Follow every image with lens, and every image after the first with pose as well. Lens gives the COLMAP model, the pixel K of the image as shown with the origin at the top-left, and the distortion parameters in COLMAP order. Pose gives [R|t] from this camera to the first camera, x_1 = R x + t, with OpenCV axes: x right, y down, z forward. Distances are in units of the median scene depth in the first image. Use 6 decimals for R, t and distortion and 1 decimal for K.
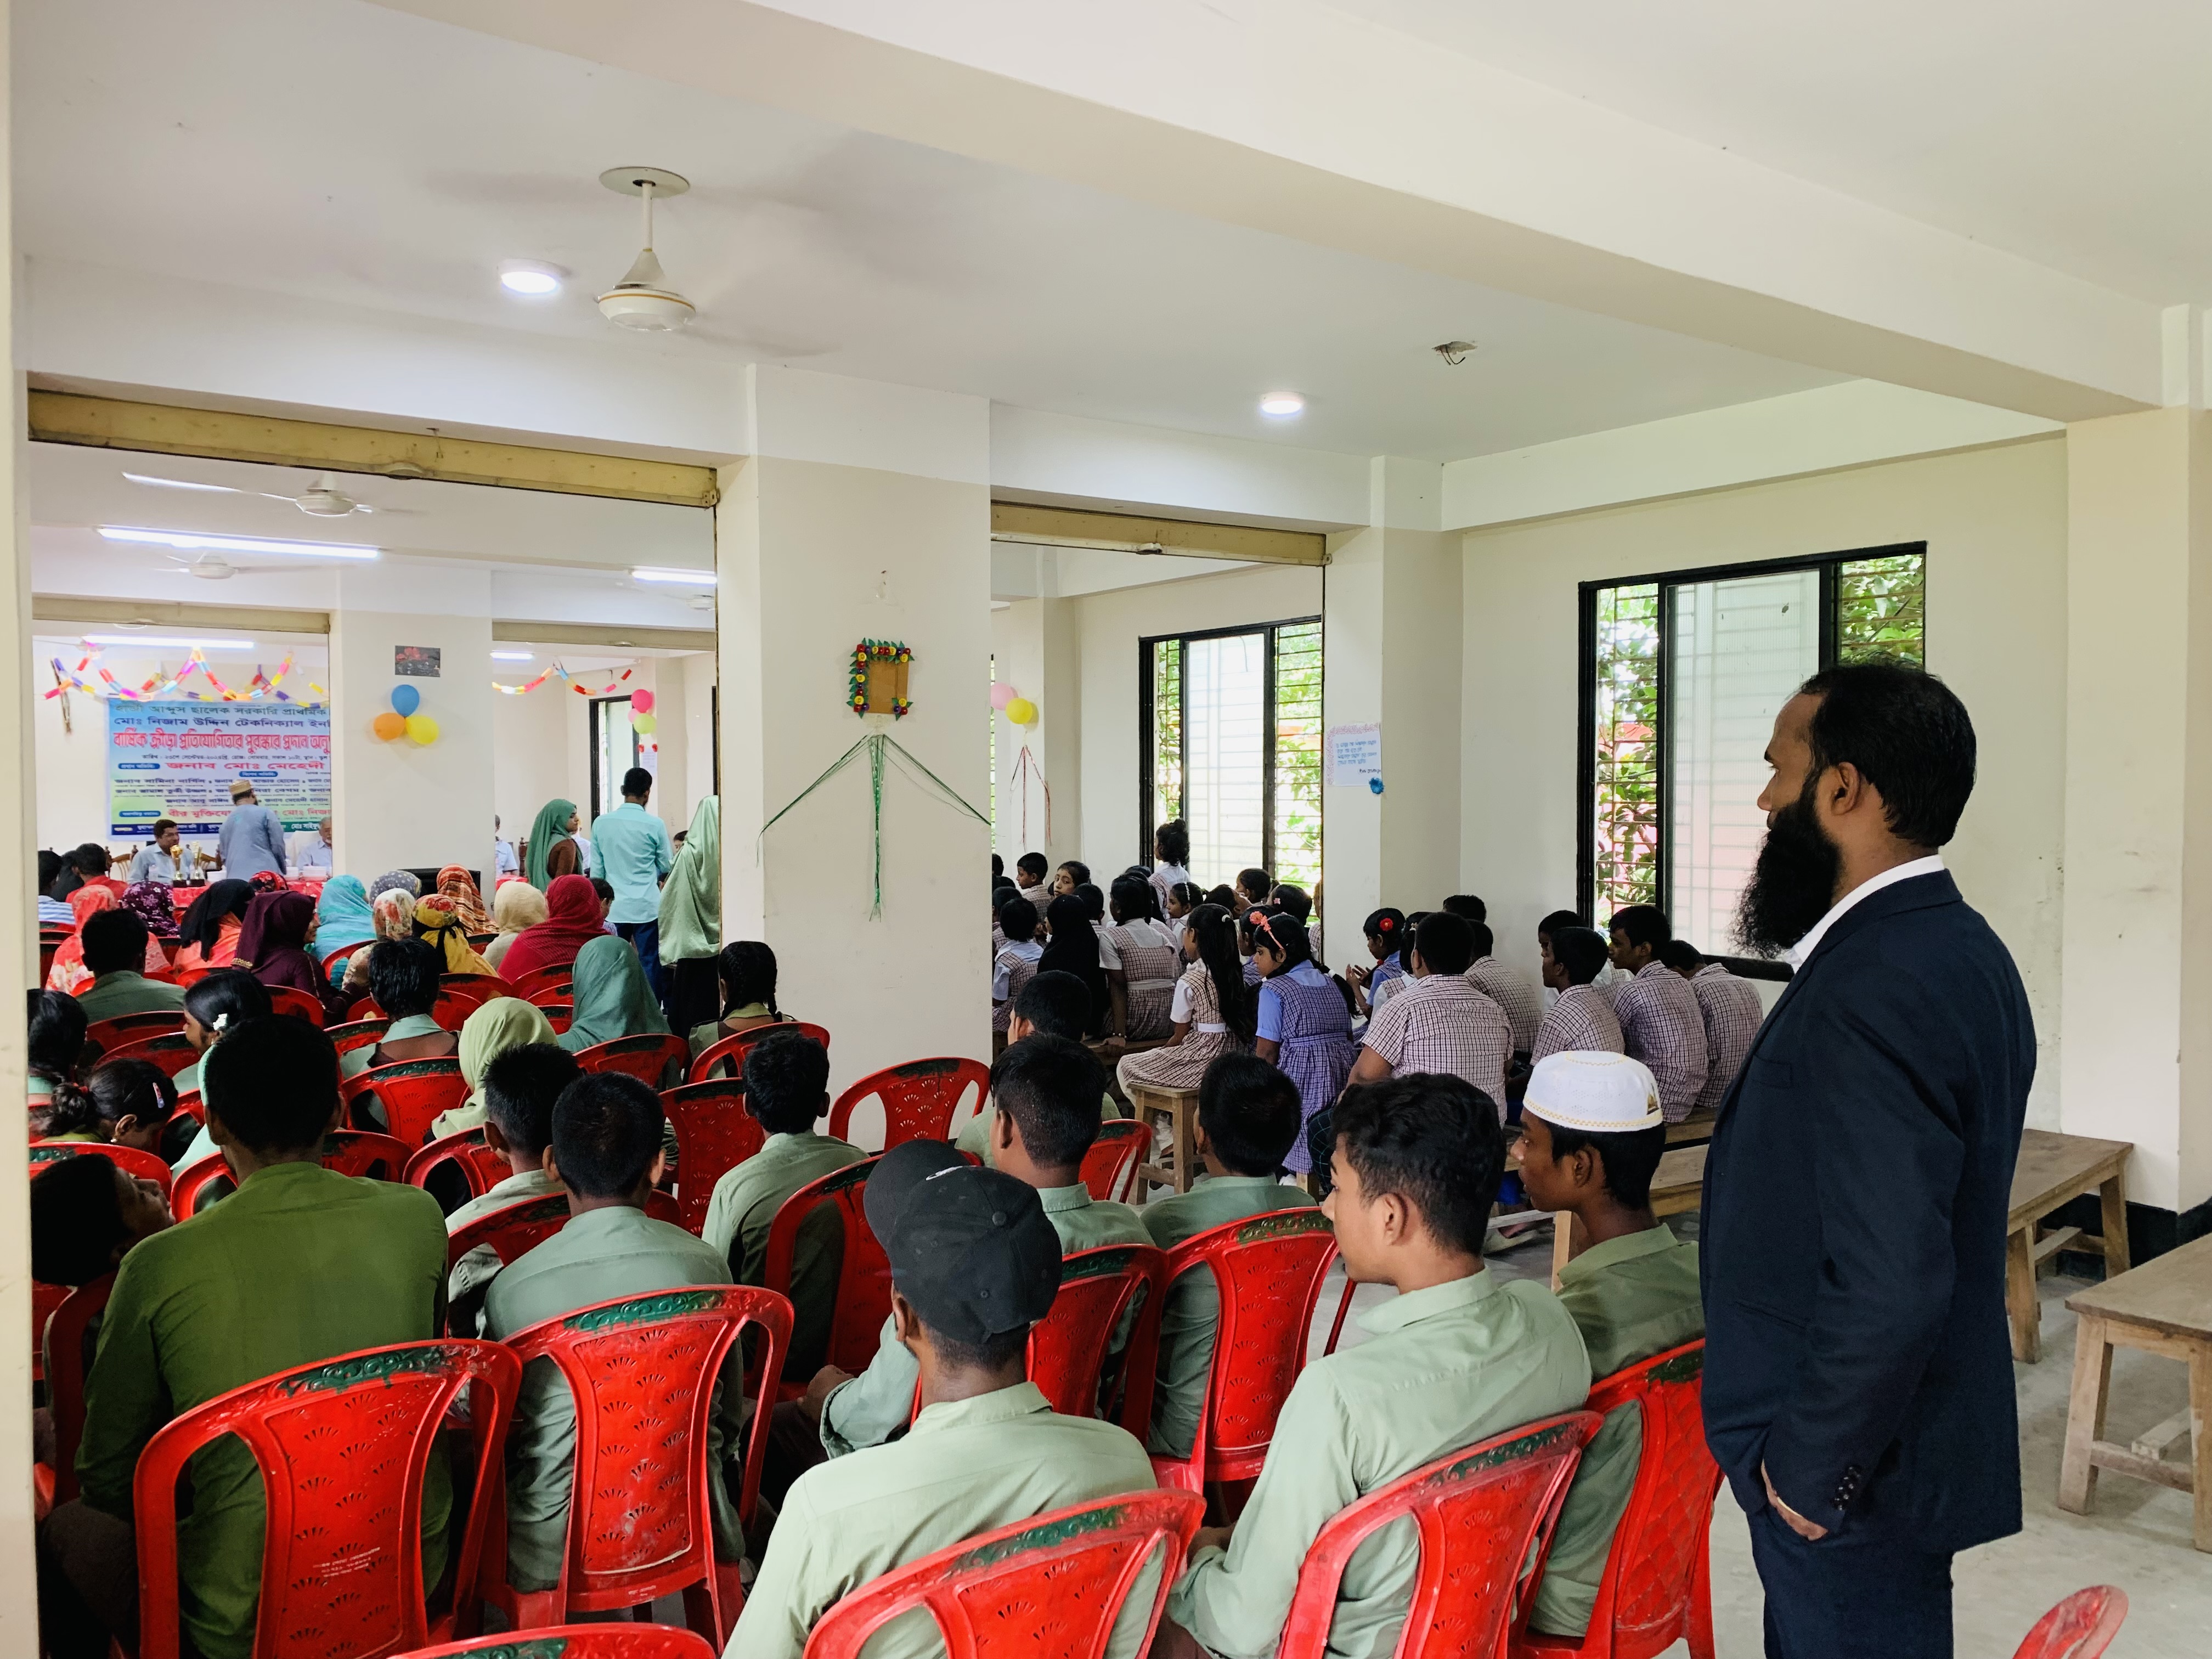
lens RADIAL K [[1678.3, 0, 1084.7], [0, 1678.3, 832.4], [0, 0, 1]] dist [0.021561, -0.041469]
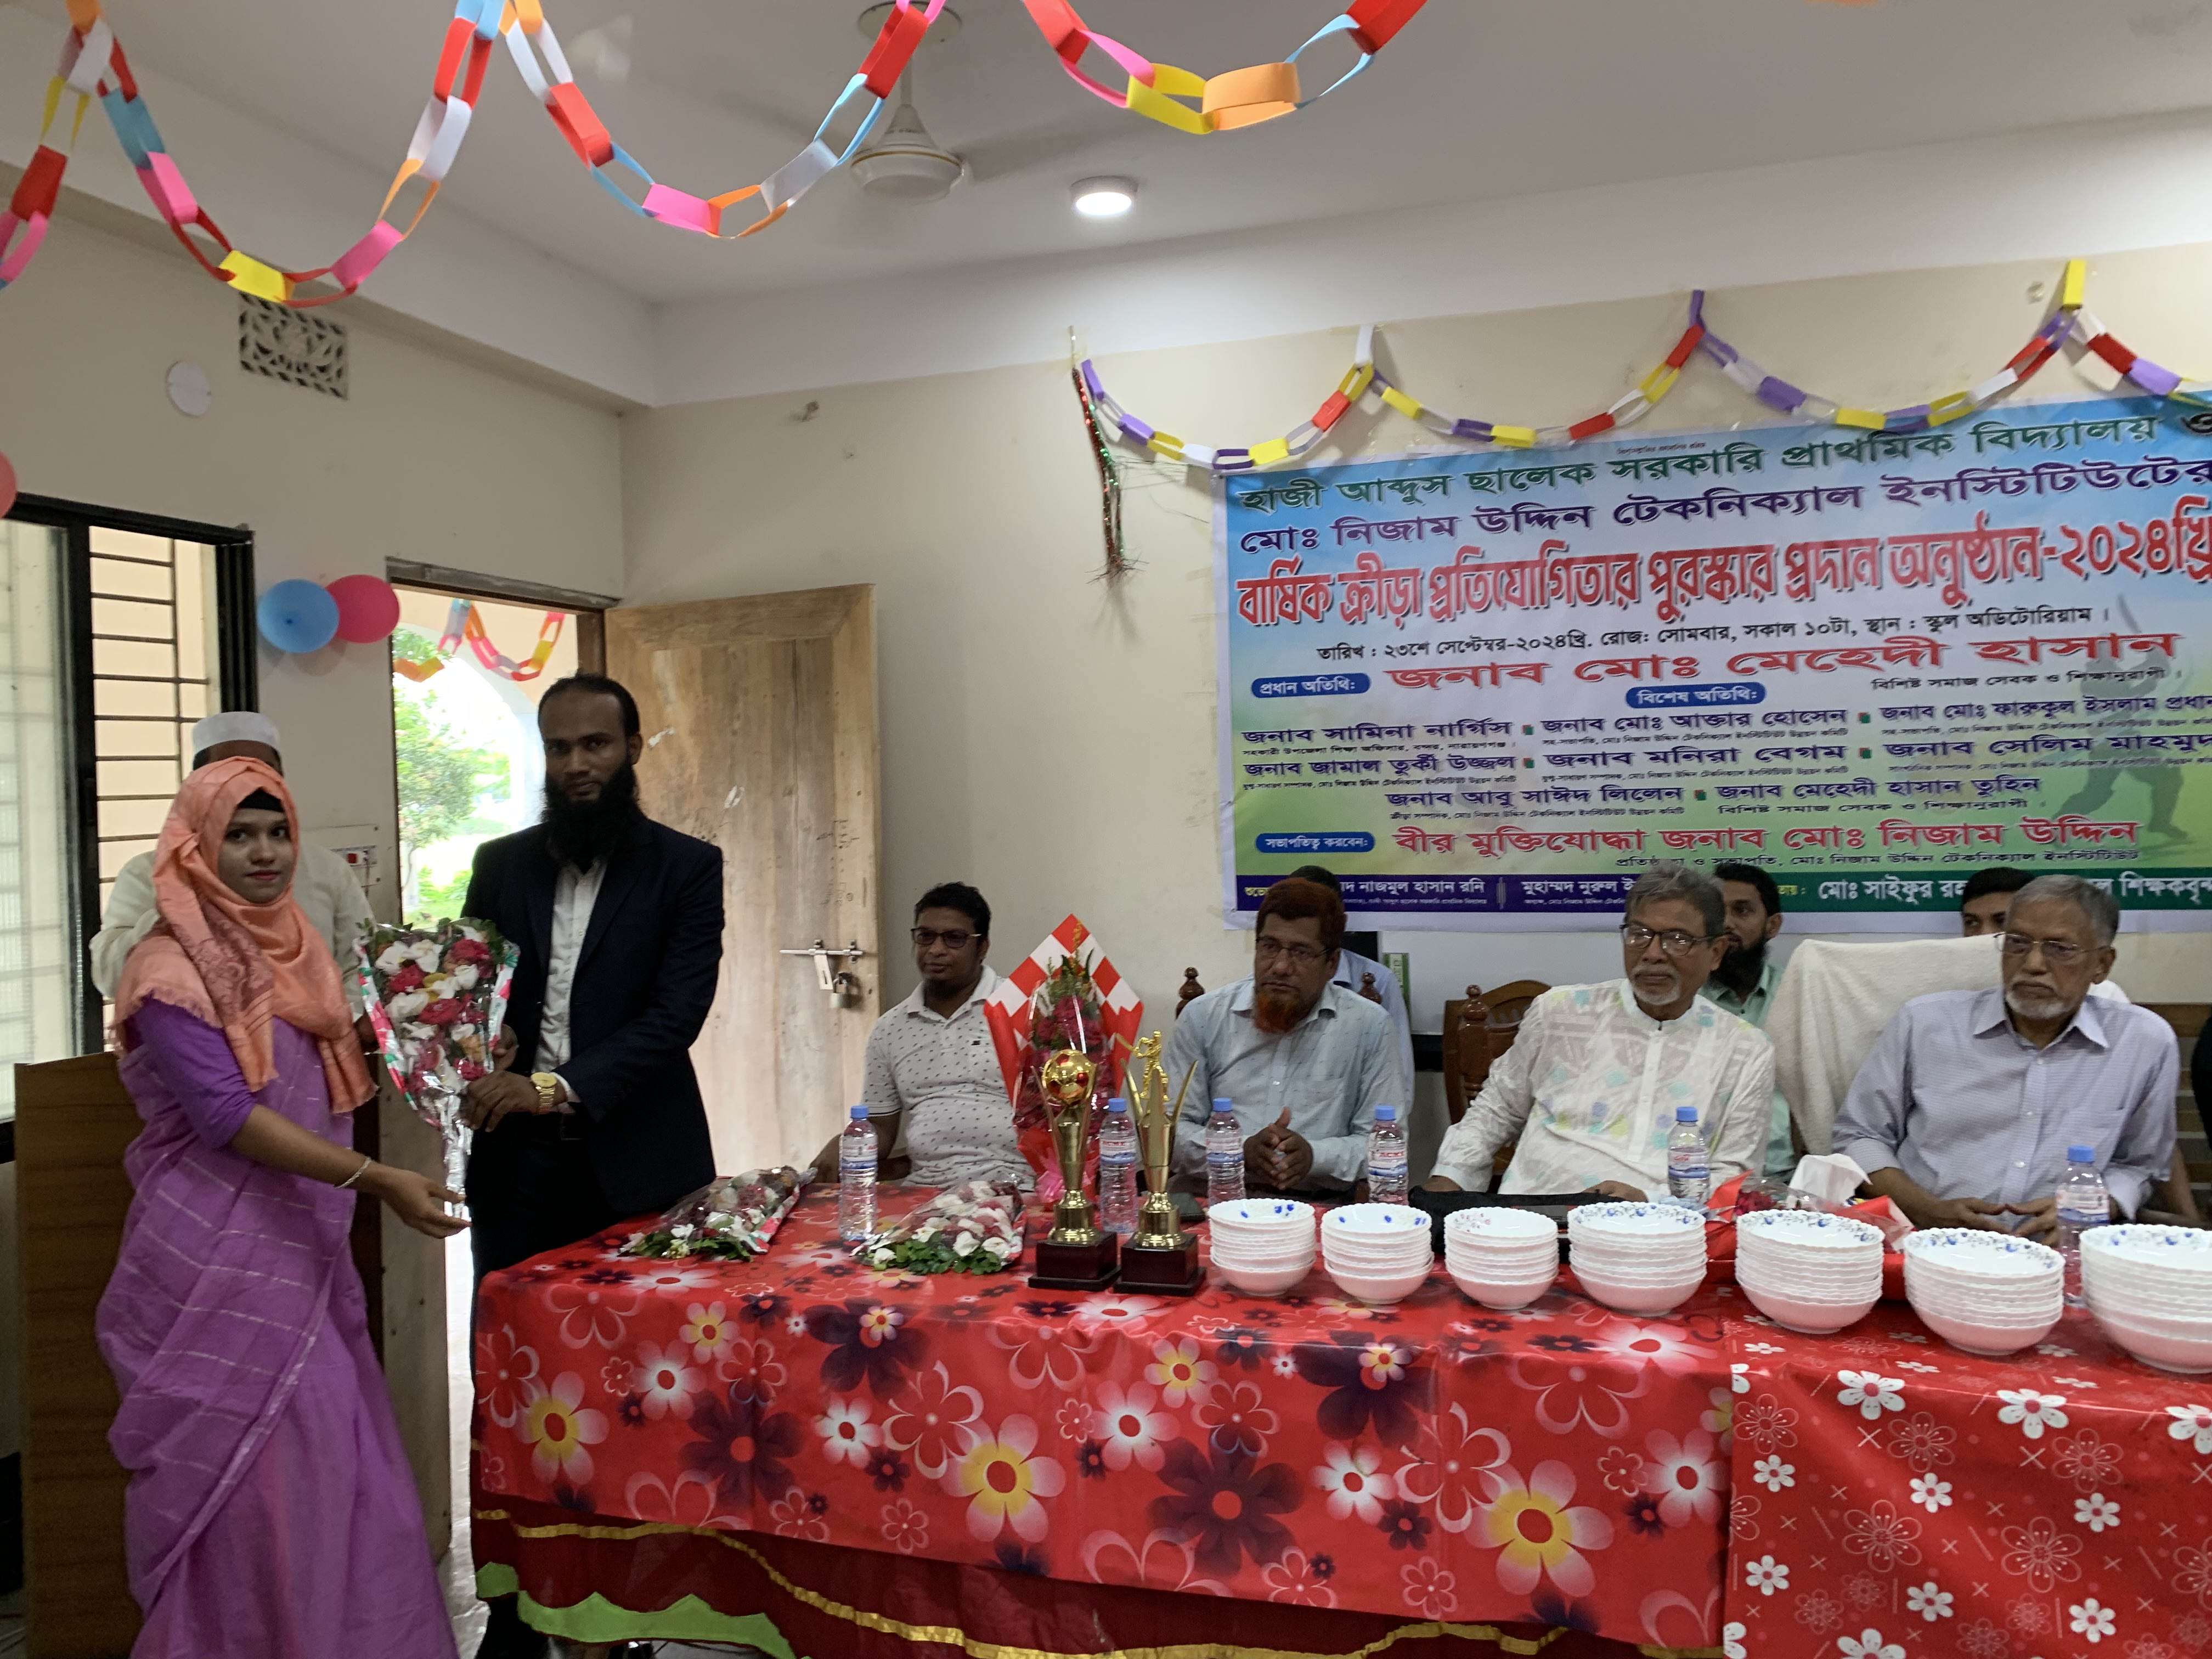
lens RADIAL K [[1678.3, 0, 1081.8], [0, 1678.3, 809.5], [0, 0, 1]] dist [0.021561, -0.041469]
pose [[0.578956, -0.002735, -0.815354, -0.333874], [-0.000088, 0.999994, -0.003417, -0.015766], [0.815359, 0.002050, 0.578953, 0.778454]]
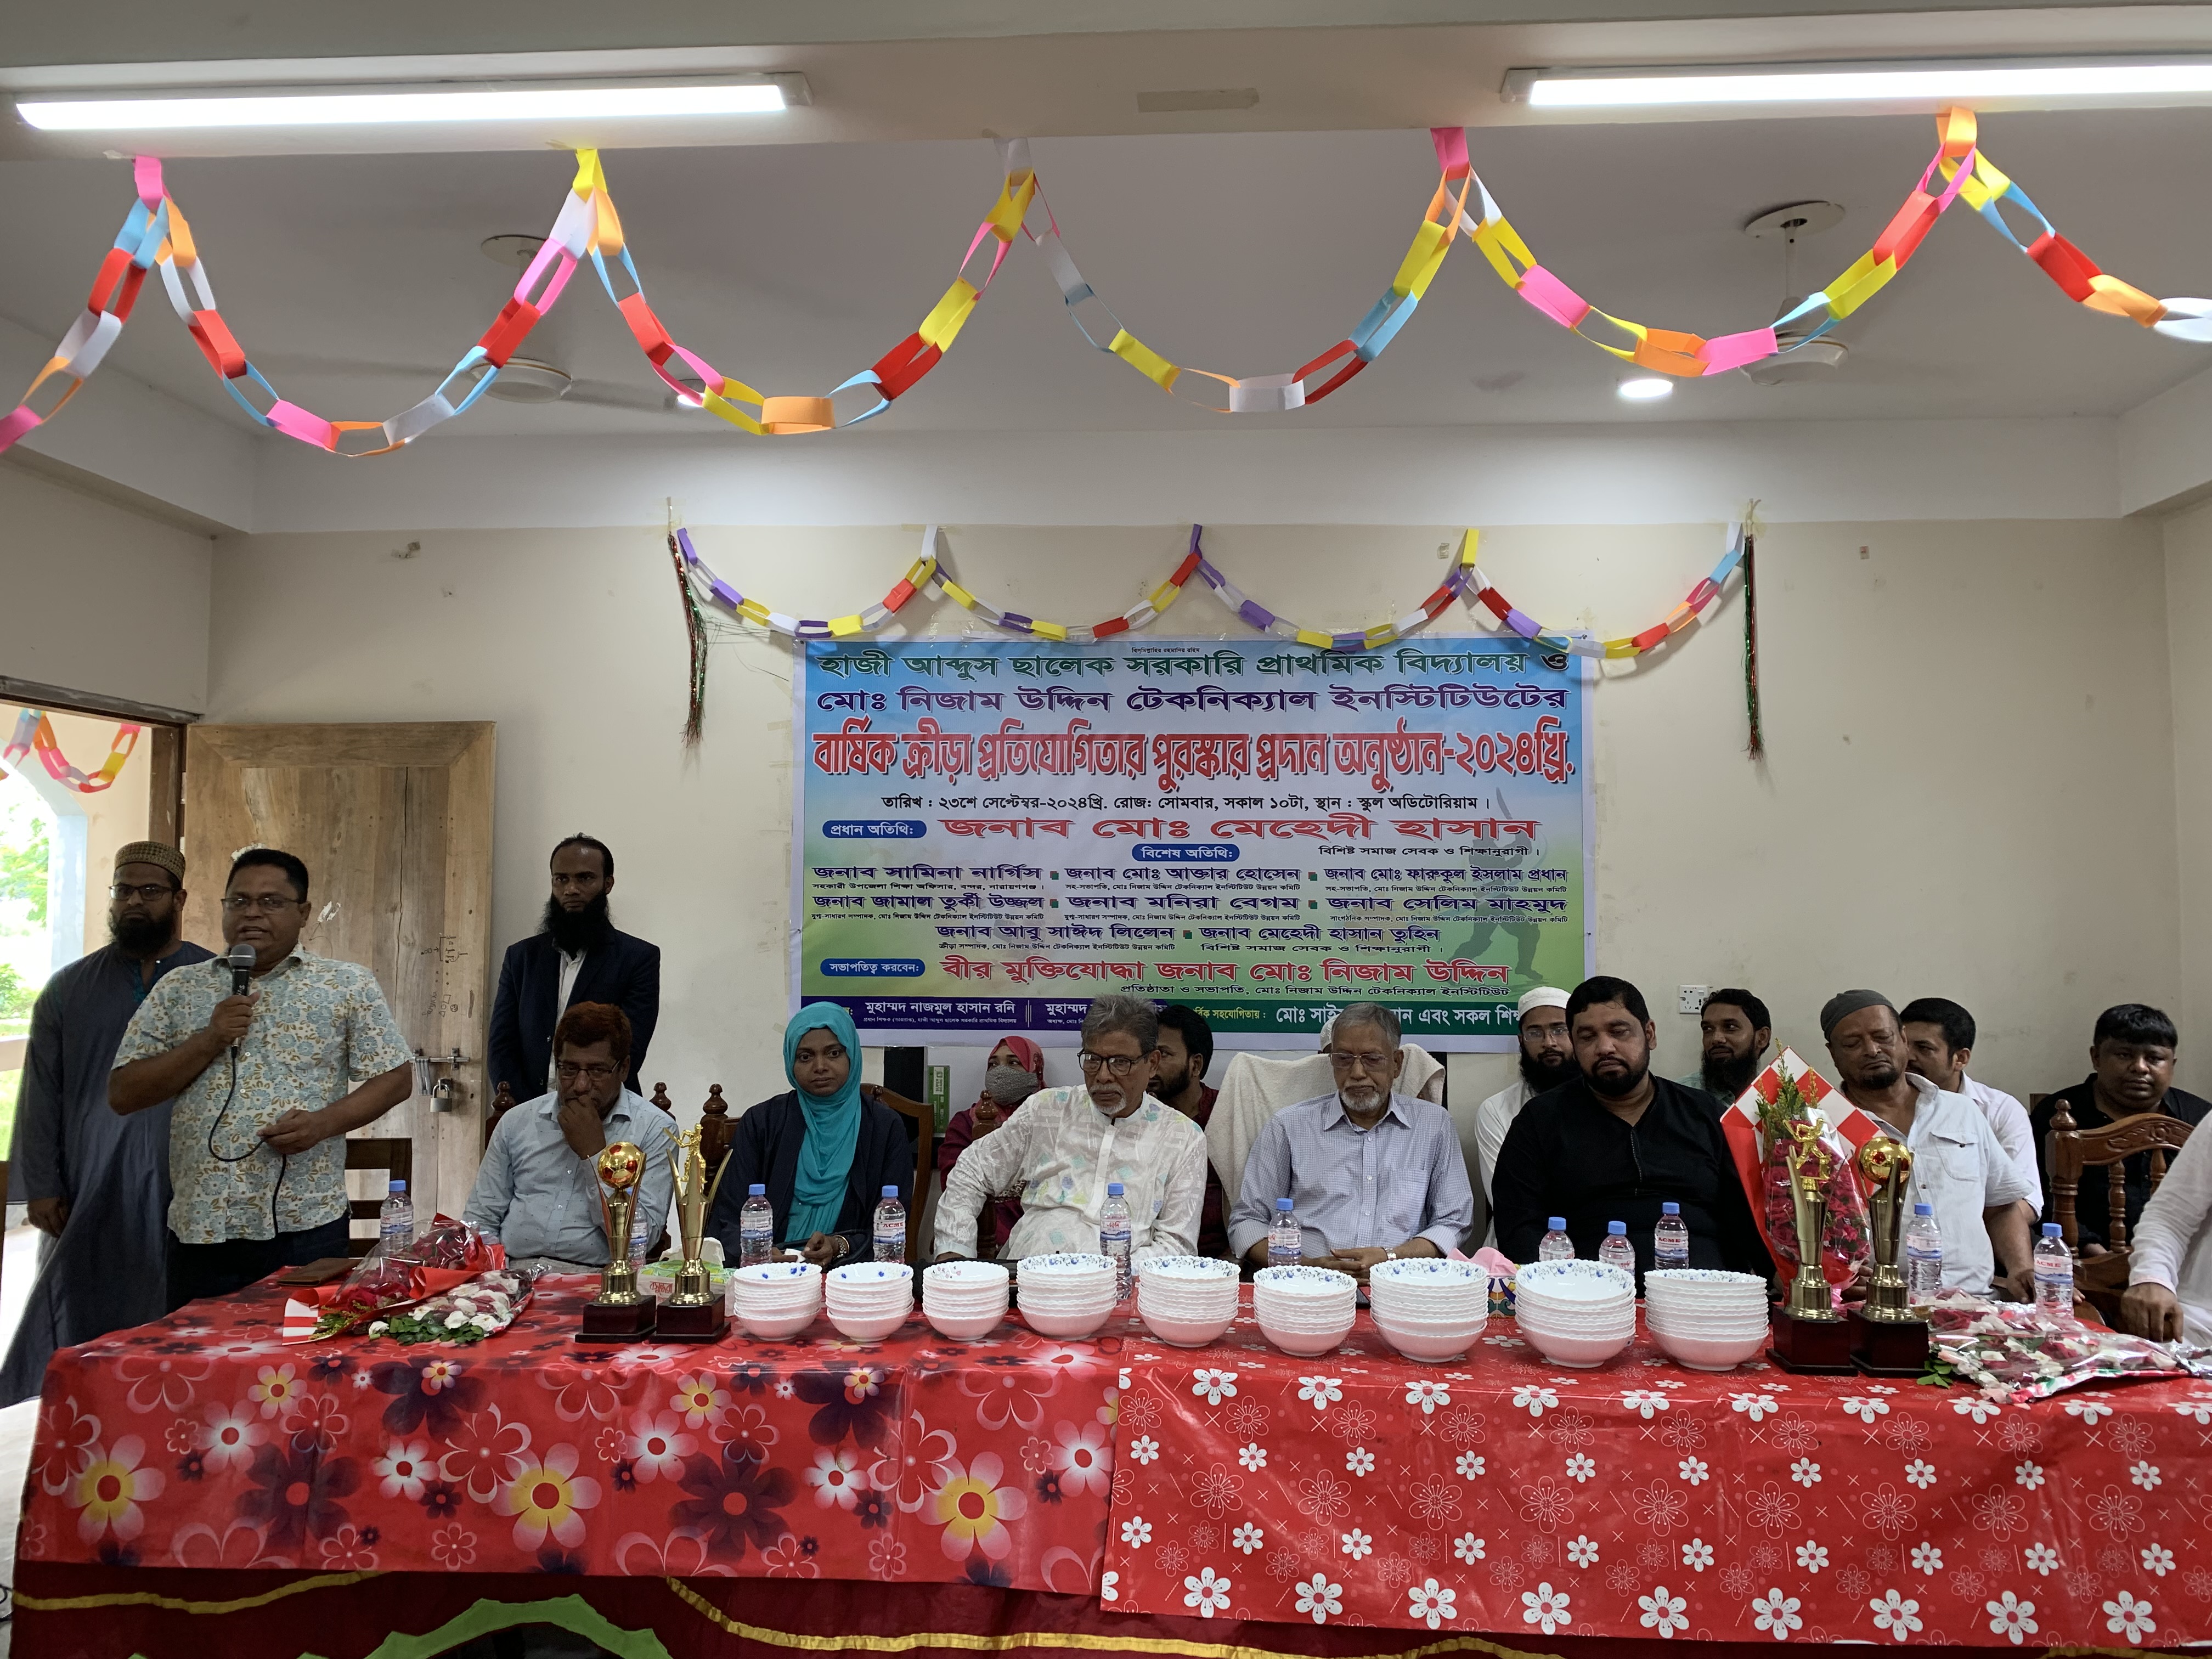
lens RADIAL K [[1678.3, 0, 1139.8], [0, 1678.3, 820.1], [0, 0, 1]] dist [0.021561, -0.041469]
pose [[0.771807, -0.024616, -0.635380, -0.294996], [-0.026570, 0.997129, -0.070906, -0.017935], [0.635301, 0.071608, 0.768938, 0.756530]]
